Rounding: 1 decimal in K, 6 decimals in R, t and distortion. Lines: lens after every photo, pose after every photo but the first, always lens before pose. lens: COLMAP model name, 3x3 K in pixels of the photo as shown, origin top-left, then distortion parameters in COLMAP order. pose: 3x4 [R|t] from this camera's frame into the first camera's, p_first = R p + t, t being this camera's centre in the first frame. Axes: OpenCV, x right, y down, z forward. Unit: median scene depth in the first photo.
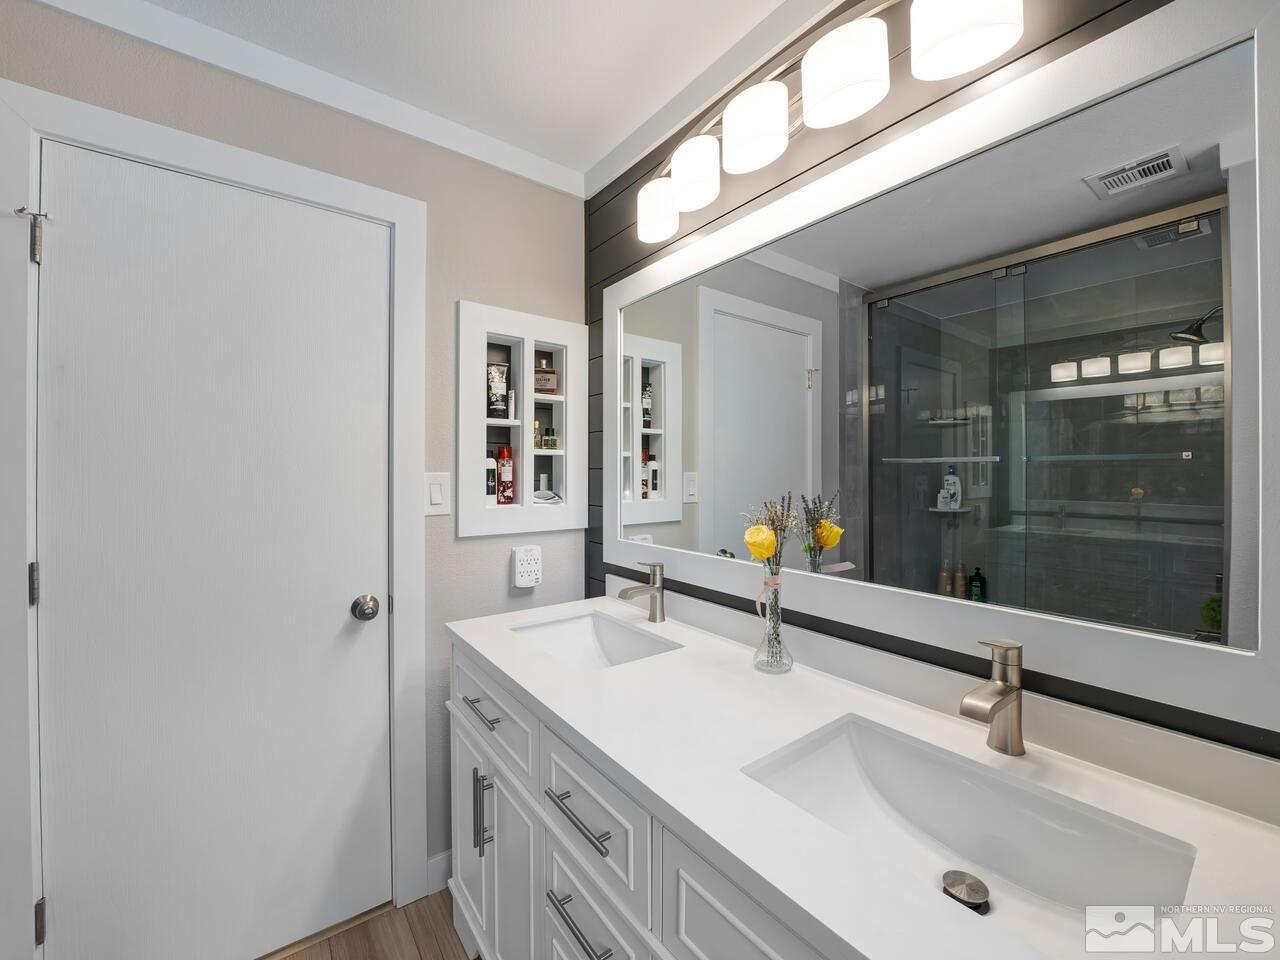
lens RADIAL K [[519.0, 0, 638.6], [0, 519.0, 474.7], [0, 0, 1]] dist [0.000538, 0.000085]
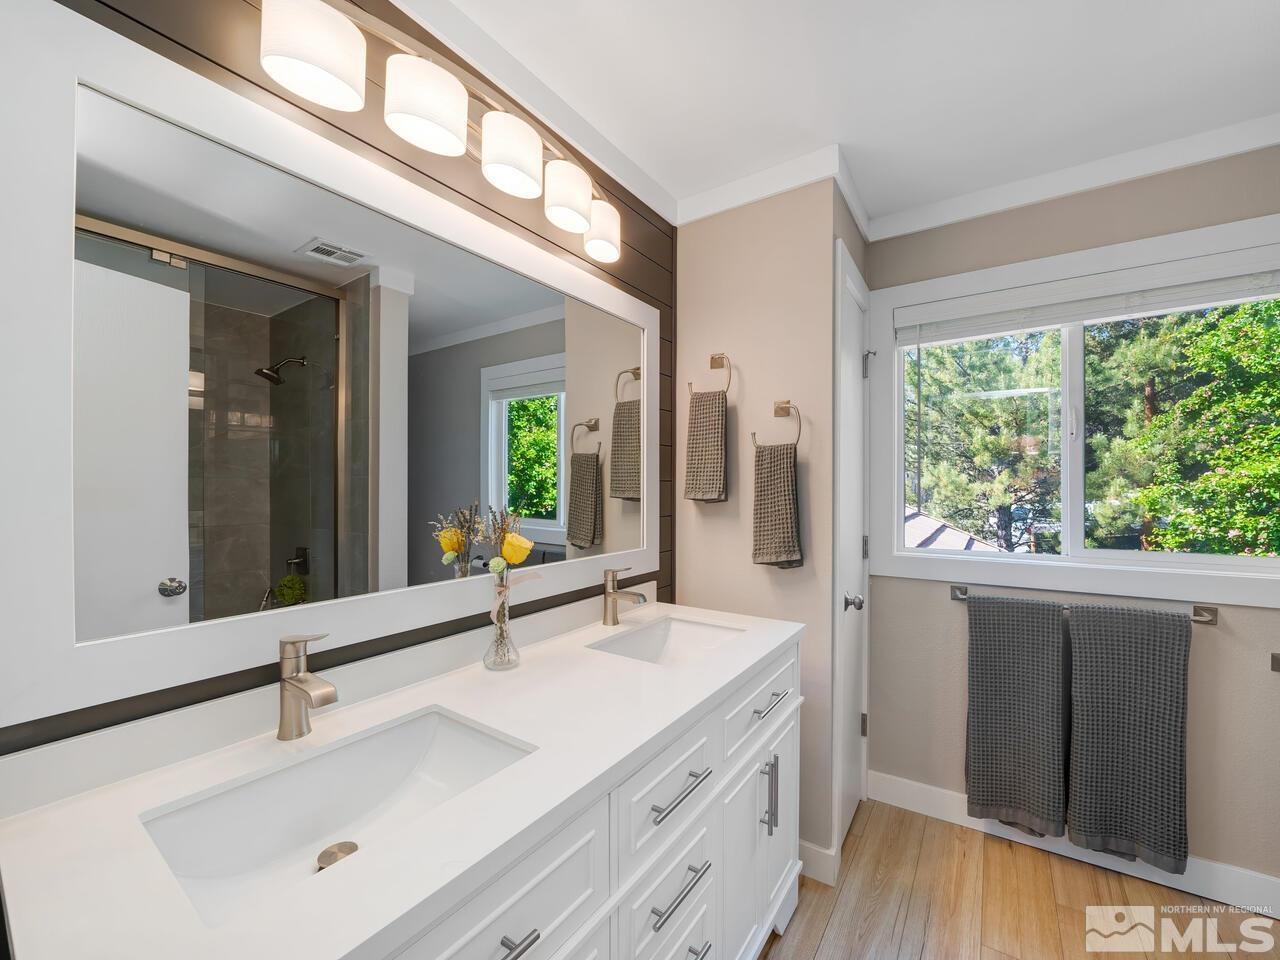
lens RADIAL K [[522.6, 0, 640.0], [0, 522.6, 480.0], [0, 0, 1]] dist [-0.019294, 0.000141]
pose [[-0.323609, -0.005144, 0.946177, -0.808762], [-0.009092, 0.999956, 0.002327, -0.017369], [-0.946147, -0.007849, -0.323642, 1.027254]]
